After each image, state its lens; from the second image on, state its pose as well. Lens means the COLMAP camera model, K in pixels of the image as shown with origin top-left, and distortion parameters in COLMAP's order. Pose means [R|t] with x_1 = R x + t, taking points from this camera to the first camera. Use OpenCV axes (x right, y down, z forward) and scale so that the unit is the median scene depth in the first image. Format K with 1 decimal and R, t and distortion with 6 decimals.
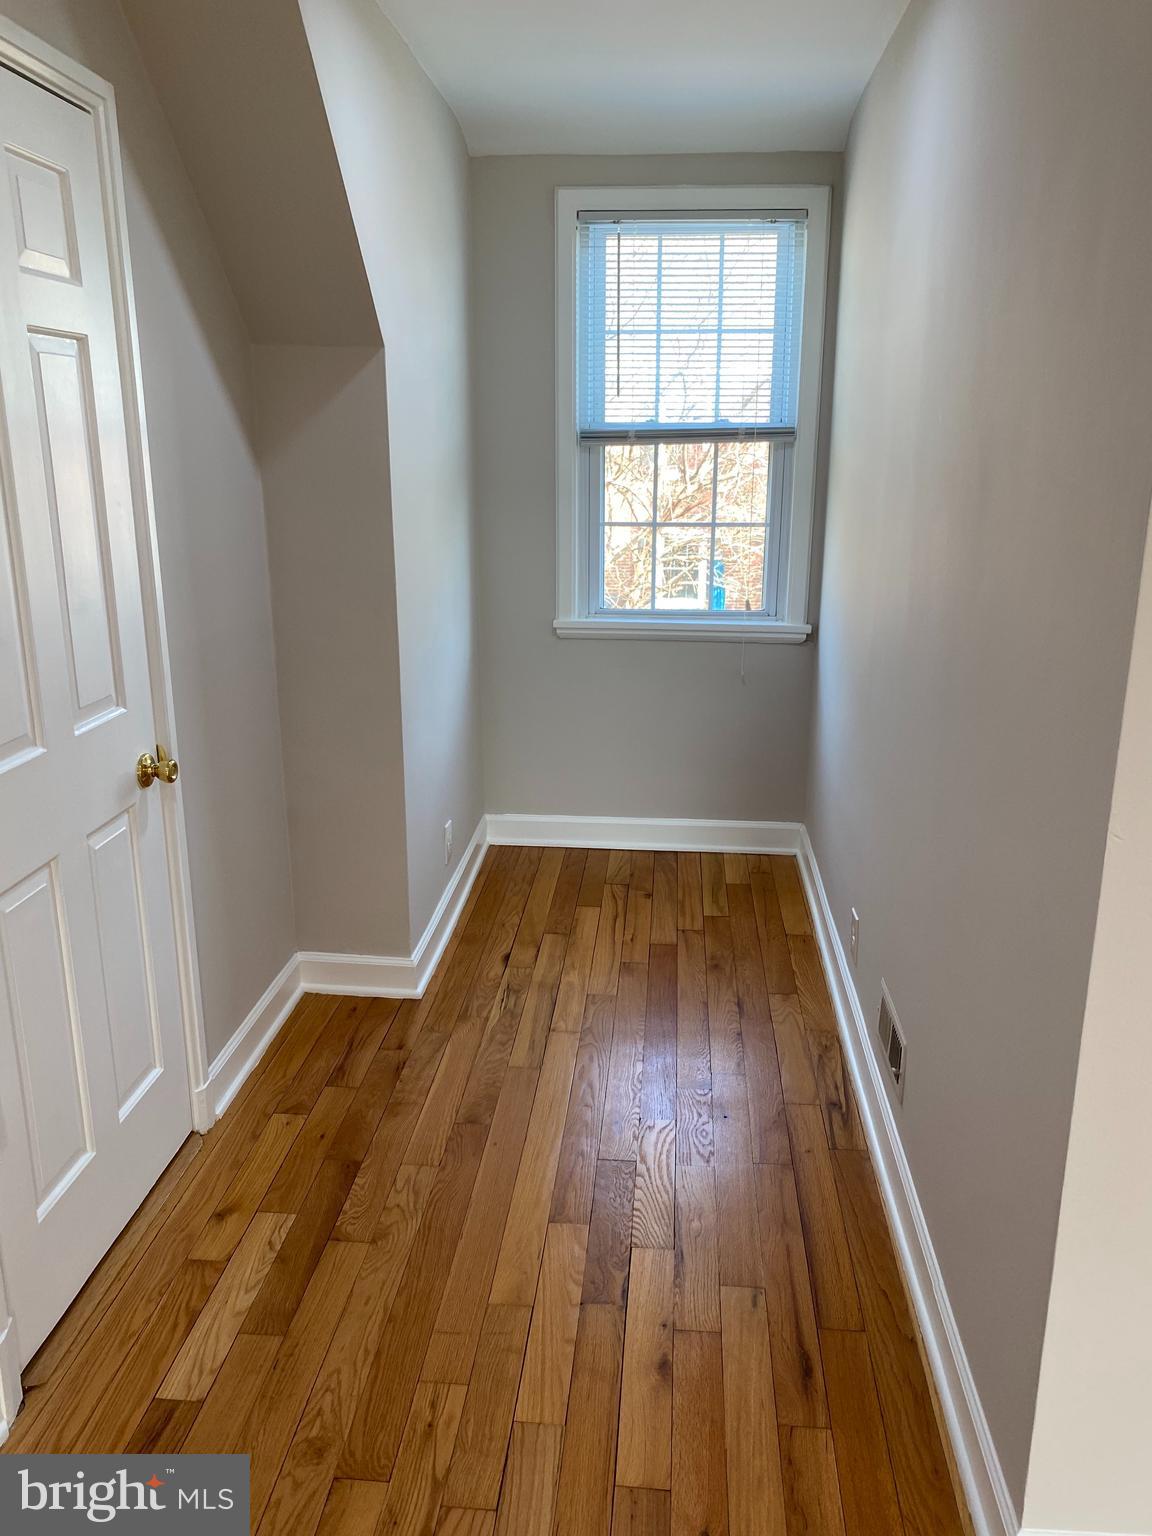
lens RADIAL K [[1174.5, 0, 566.0], [0, 1174.5, 751.2], [0, 0, 1]] dist [0.013514, -0.021156]
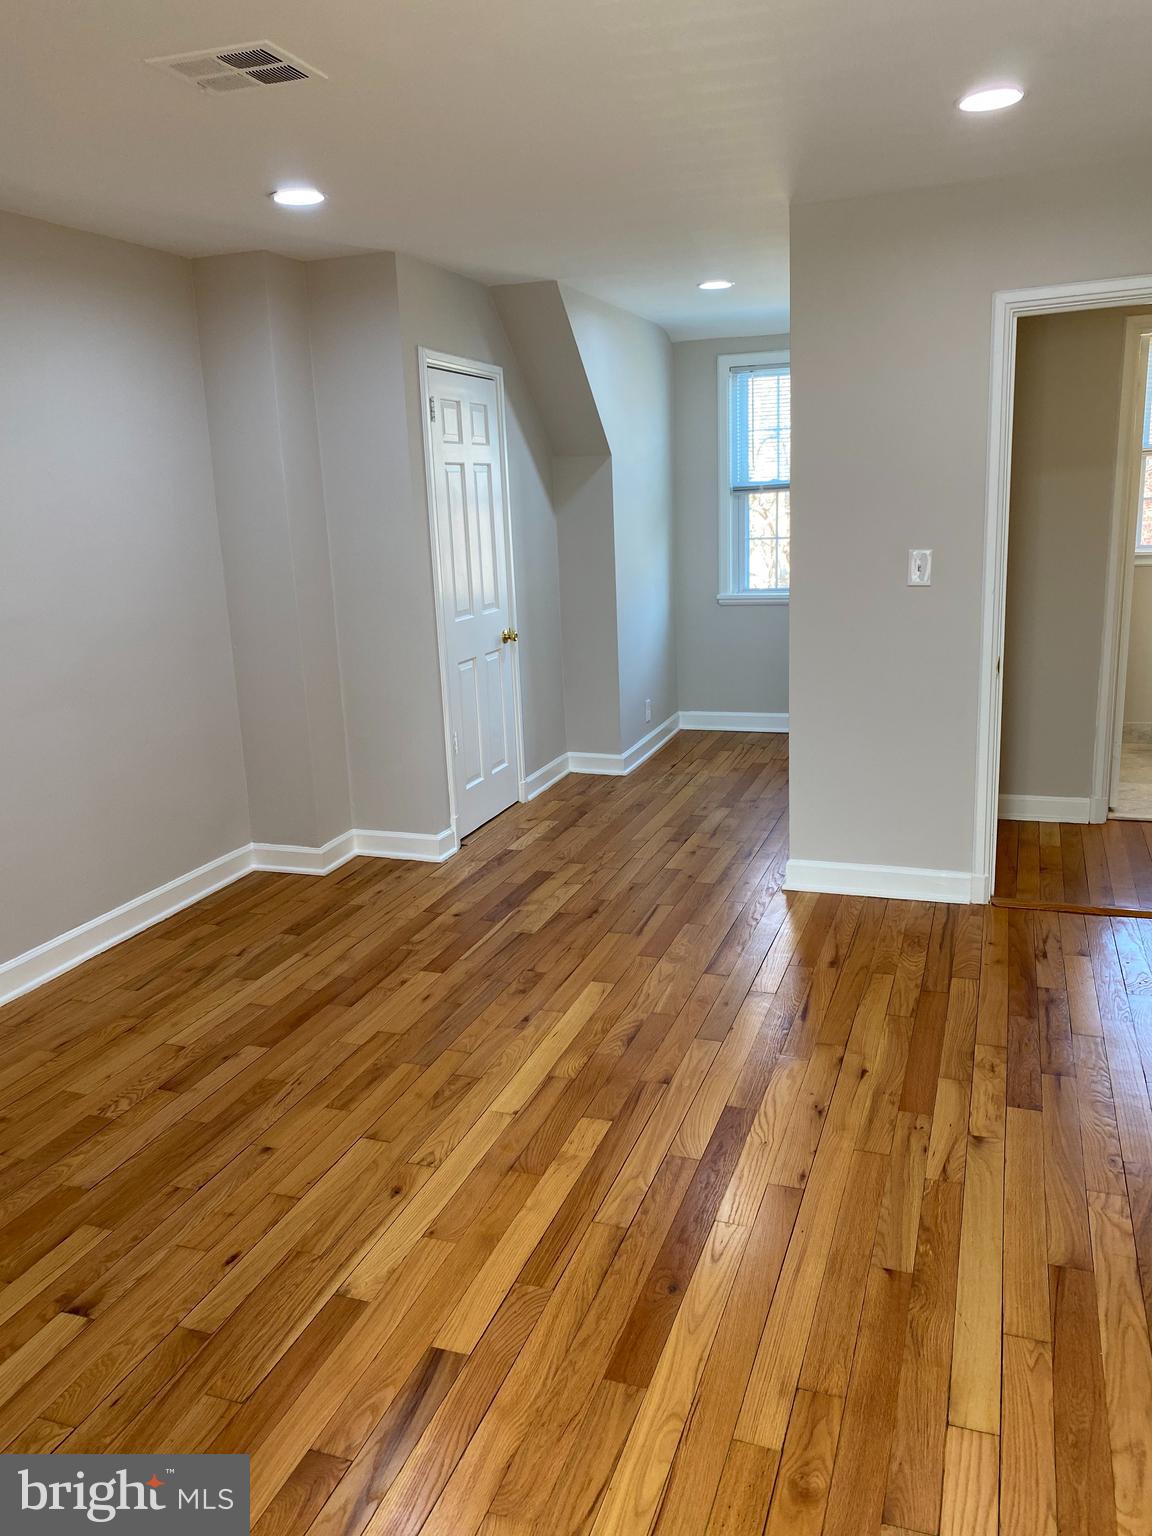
lens RADIAL K [[1174.5, 0, 559.5], [0, 1174.5, 766.4], [0, 0, 1]] dist [0.013514, -0.021156]
pose [[0.966447, 0.022584, -0.255872, 0.339595], [-0.029022, 0.999349, -0.021415, 0.297179], [0.255222, 0.028122, 0.966474, -1.172846]]
